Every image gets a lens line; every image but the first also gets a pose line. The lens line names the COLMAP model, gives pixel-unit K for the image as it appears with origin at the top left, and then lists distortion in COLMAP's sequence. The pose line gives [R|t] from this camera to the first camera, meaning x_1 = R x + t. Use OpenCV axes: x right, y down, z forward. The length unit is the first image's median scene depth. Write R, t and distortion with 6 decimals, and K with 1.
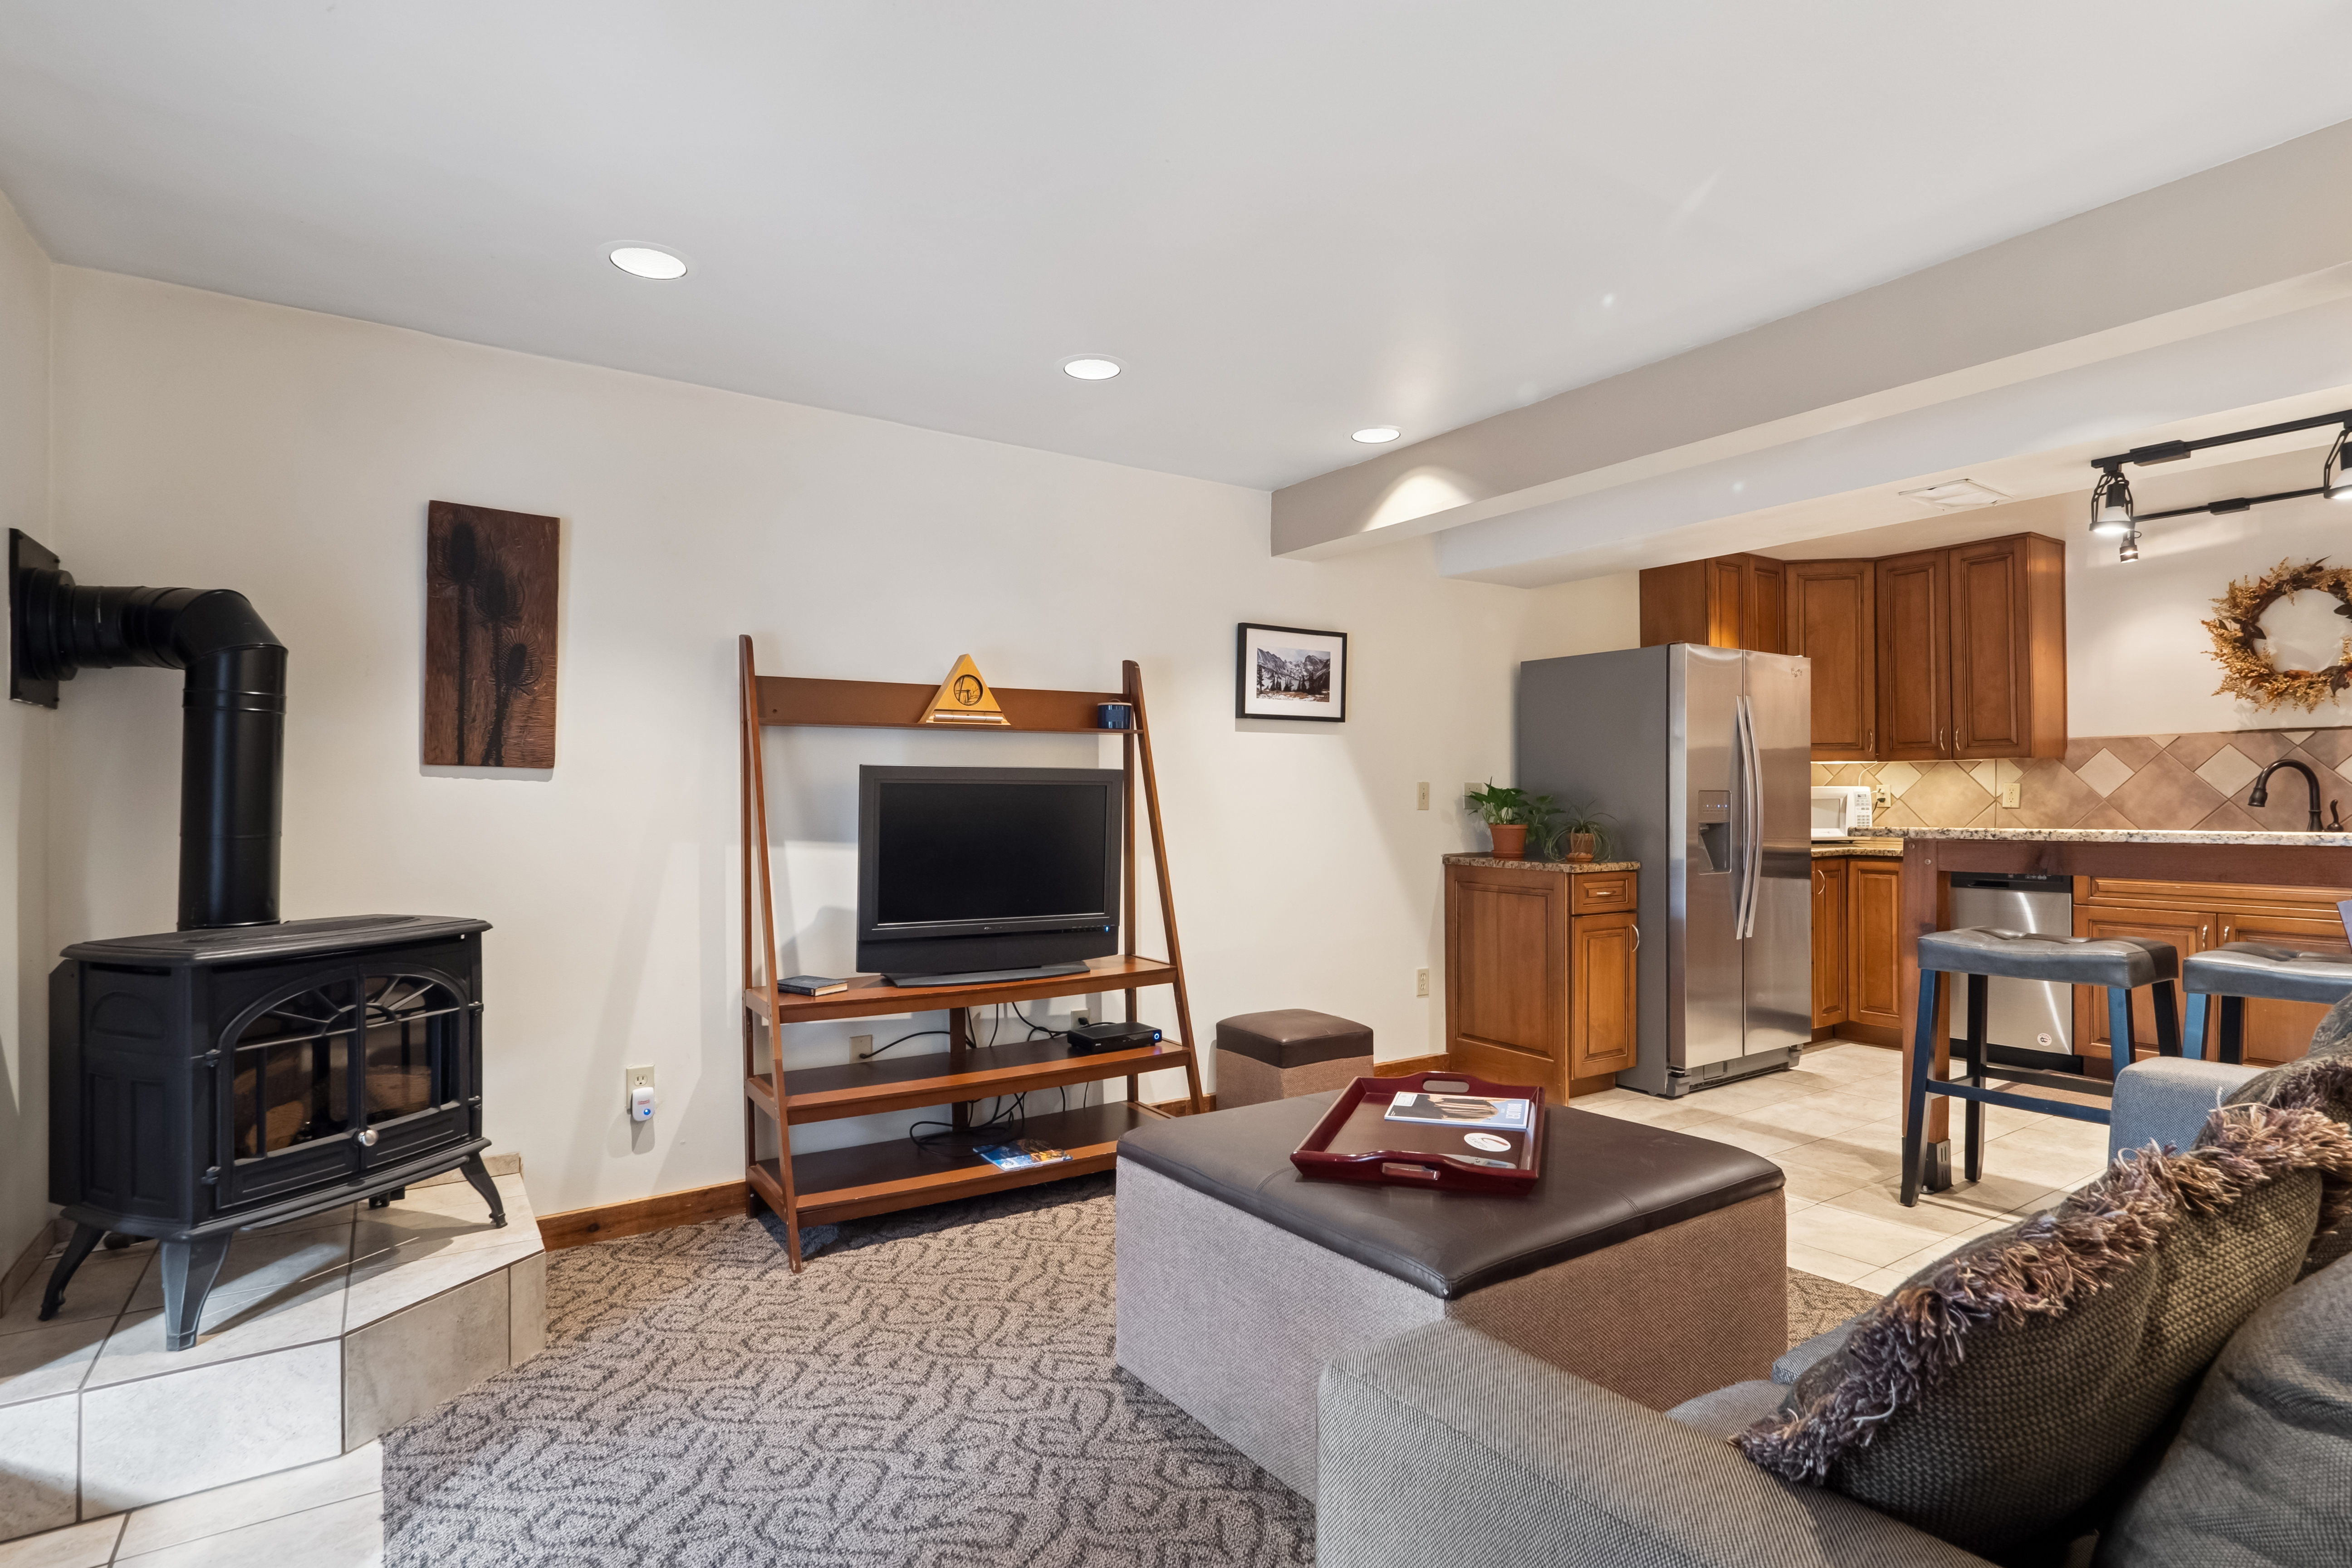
lens RADIAL K [[1183.0, 0, 1216.5], [0, 1183.0, 795.0], [0, 0, 1]] dist [0.007953, -0.000886]
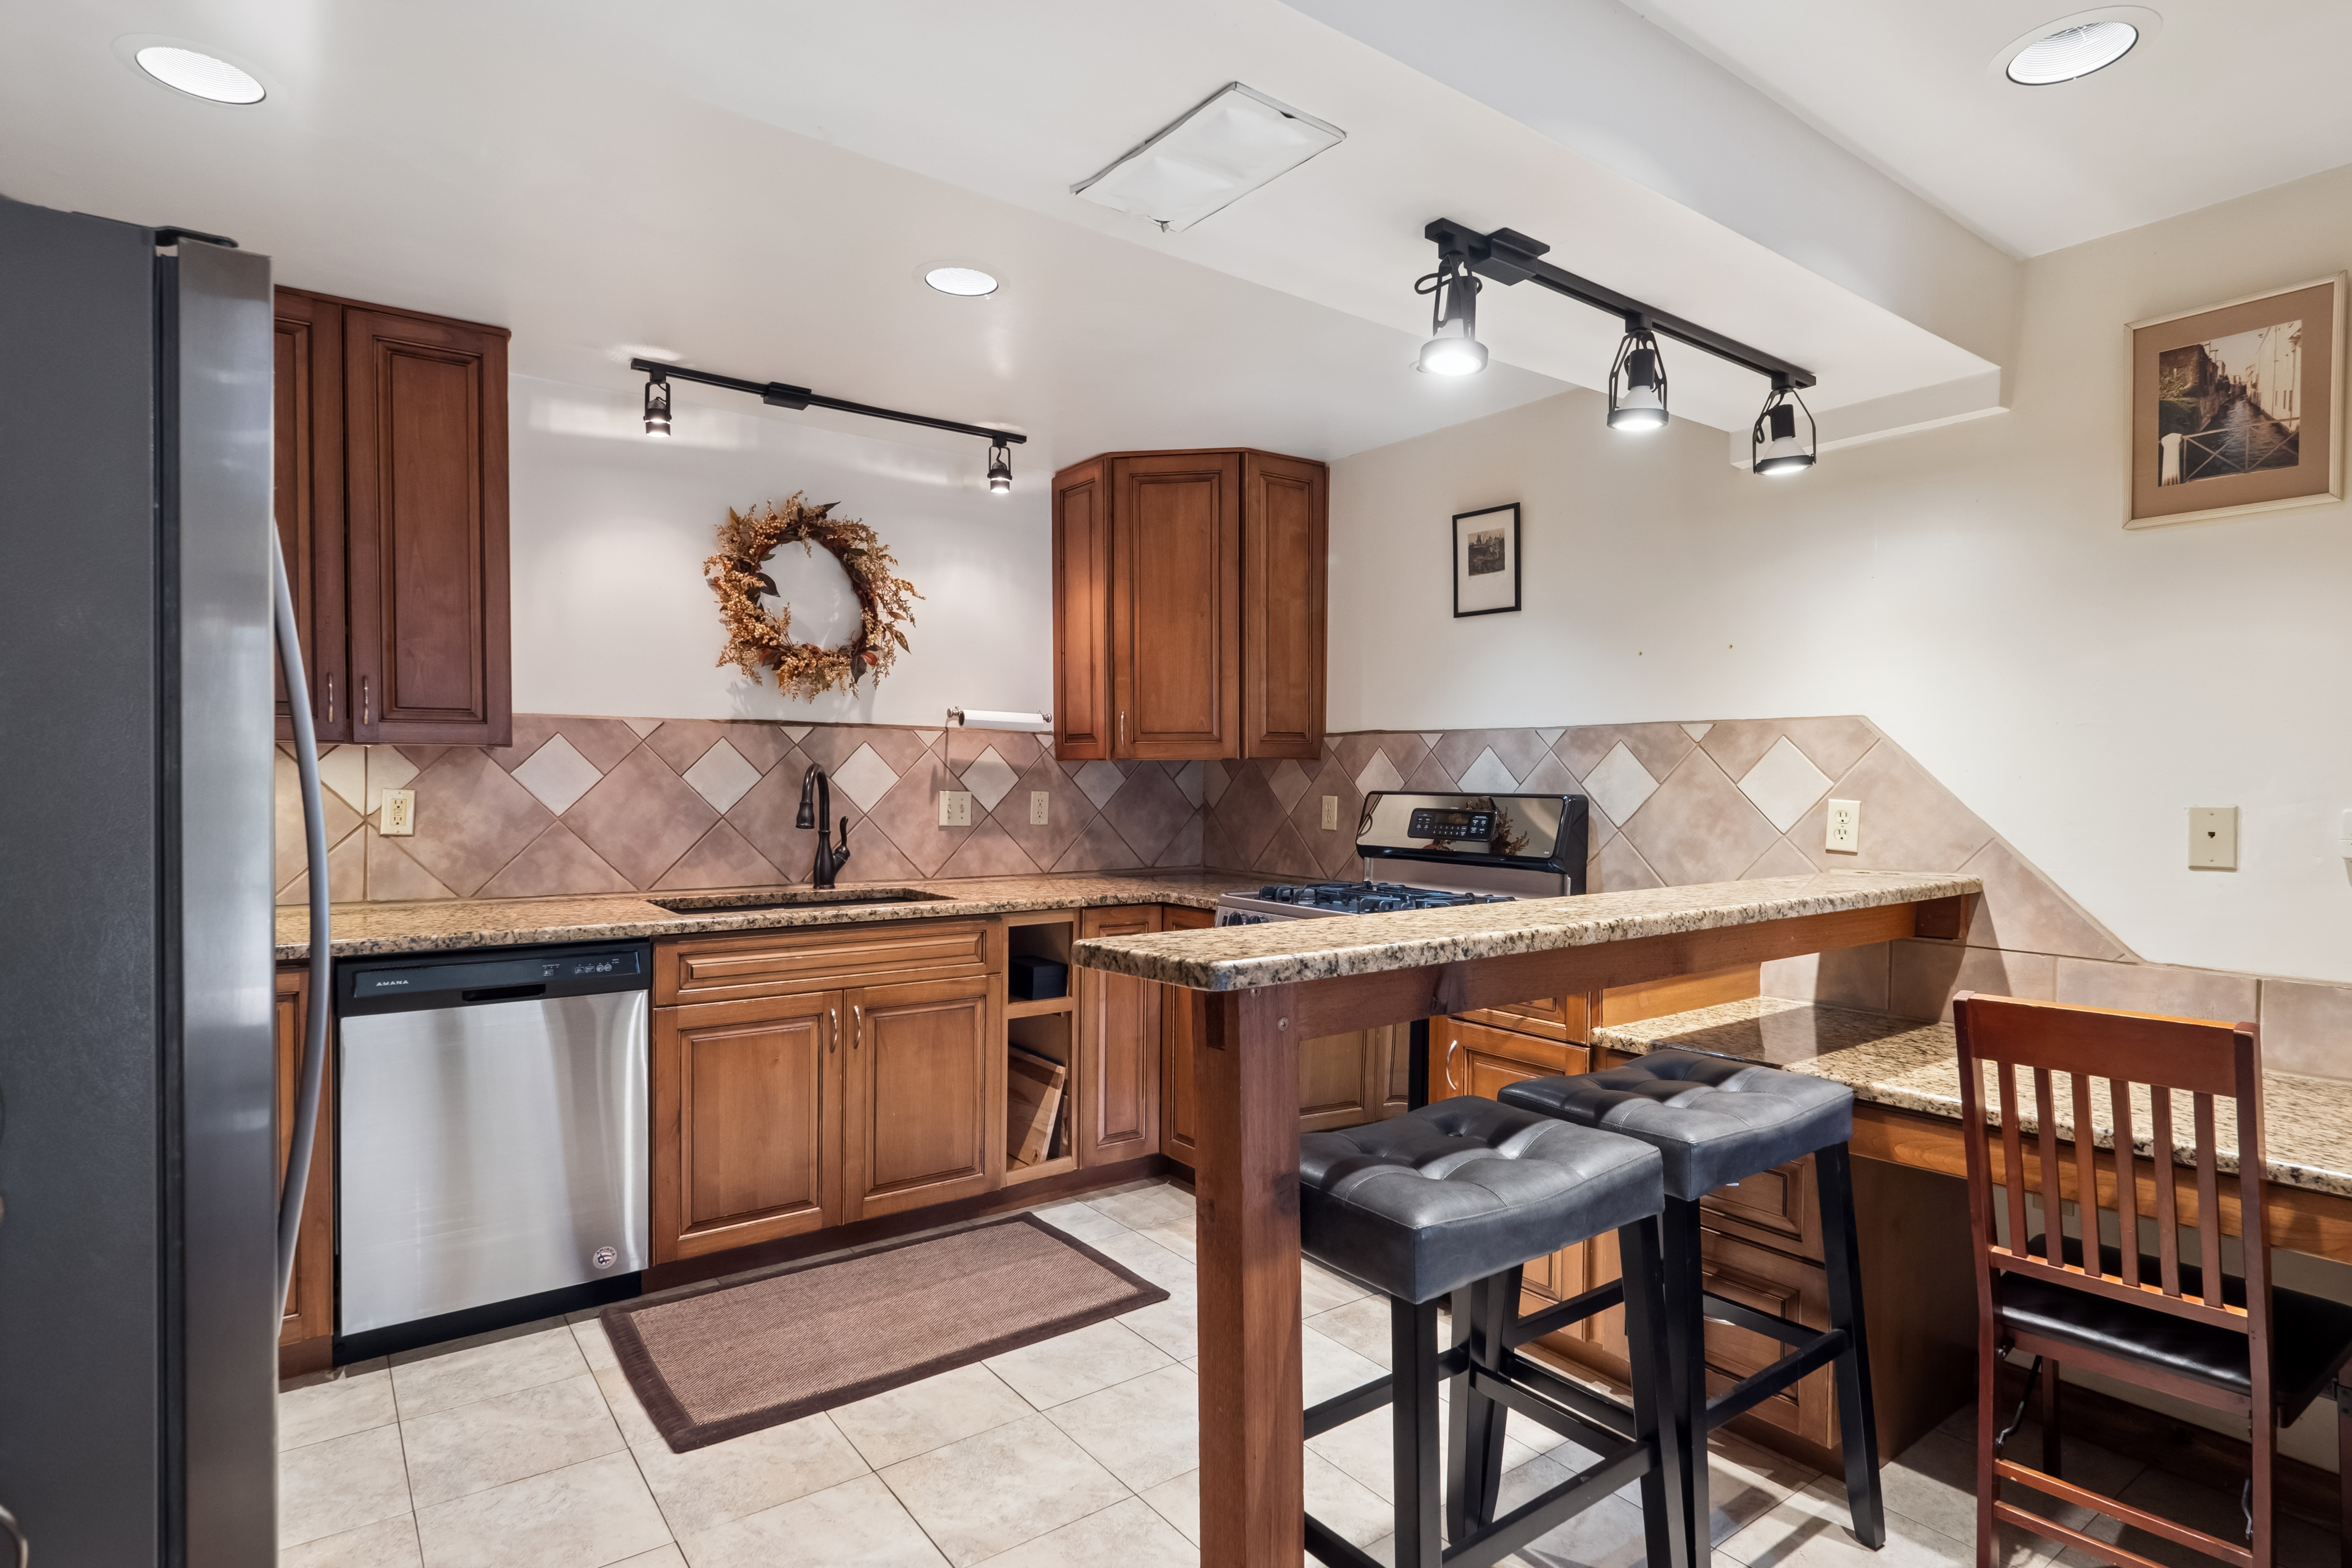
lens RADIAL K [[1217.0, 0, 1183.0], [0, 1217.0, 807.2], [0, 0, 1]] dist [0.001761, -0.000178]
pose [[-0.020727, -0.019974, 0.999586, 0.135088], [-0.011719, 0.999737, 0.019735, -0.020751], [-0.999716, -0.011305, -0.020956, 0.800590]]
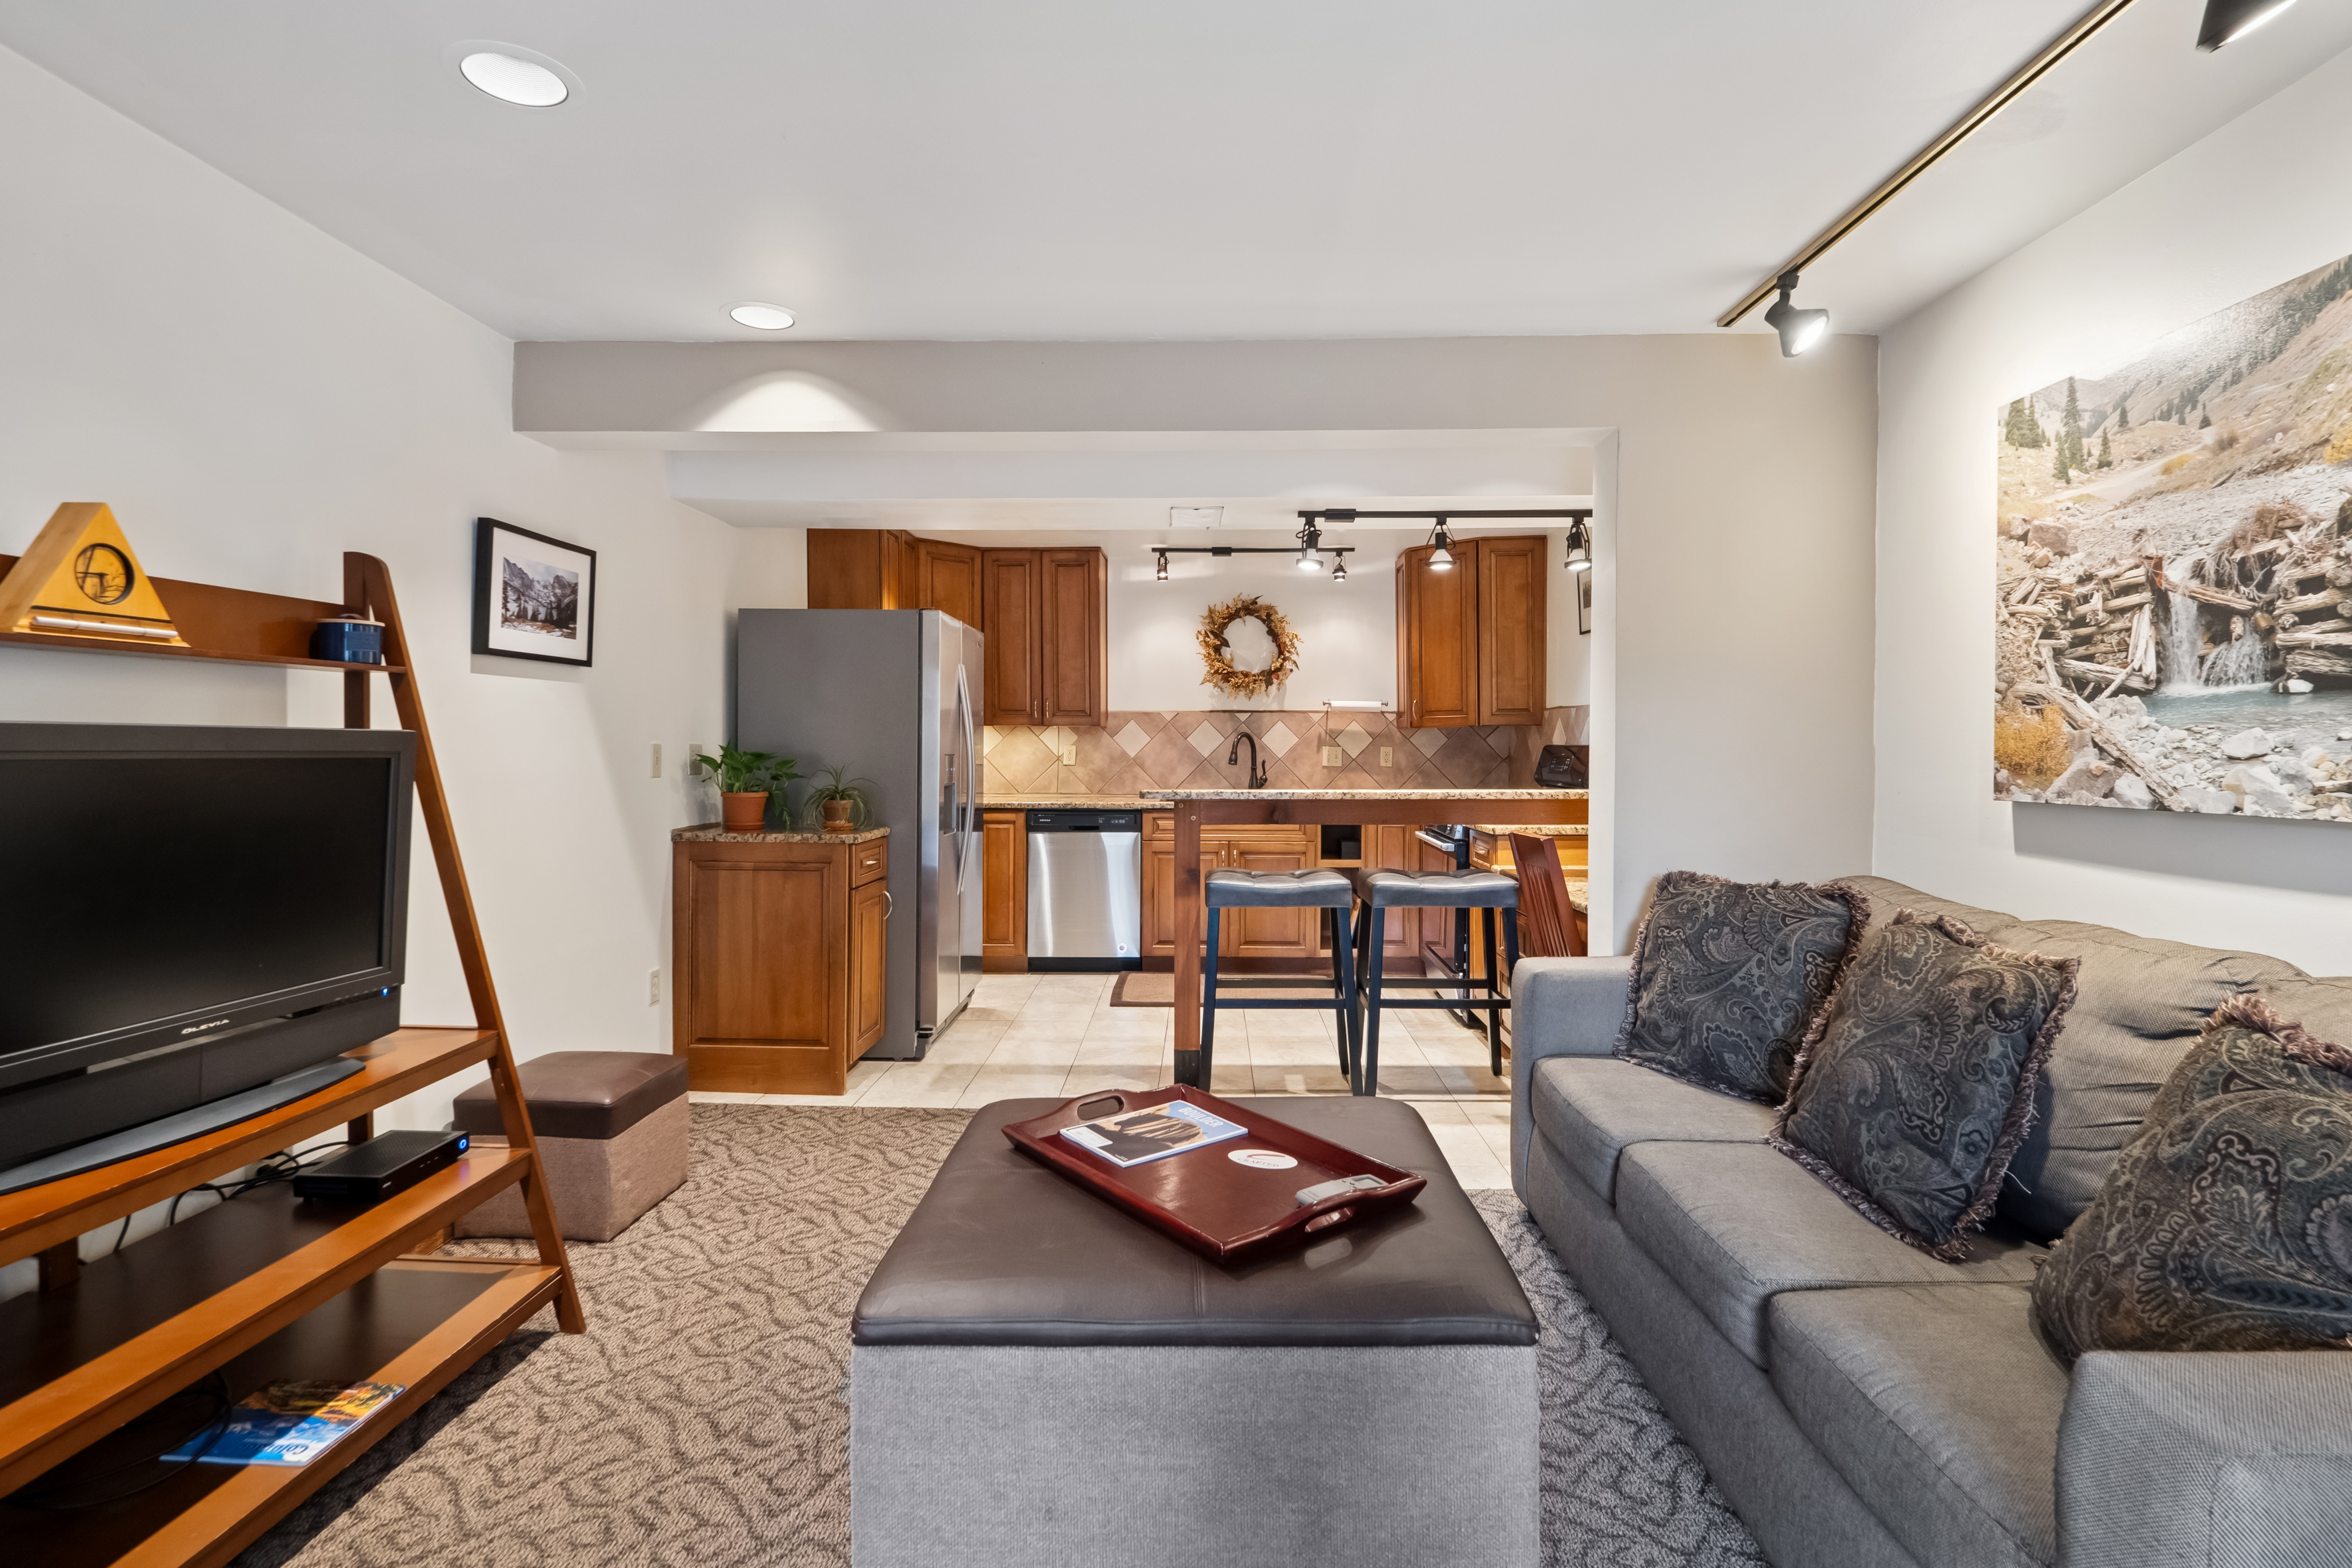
lens RADIAL K [[1110.5, 0, 1173.3], [0, 1110.5, 759.2], [0, 0, 1]] dist [0.001549, -0.001875]
pose [[0.598679, -0.005821, 0.800968, -0.243233], [-0.007260, 0.999893, 0.012693, -0.013634], [-0.800956, -0.013414, 0.598573, 0.262146]]
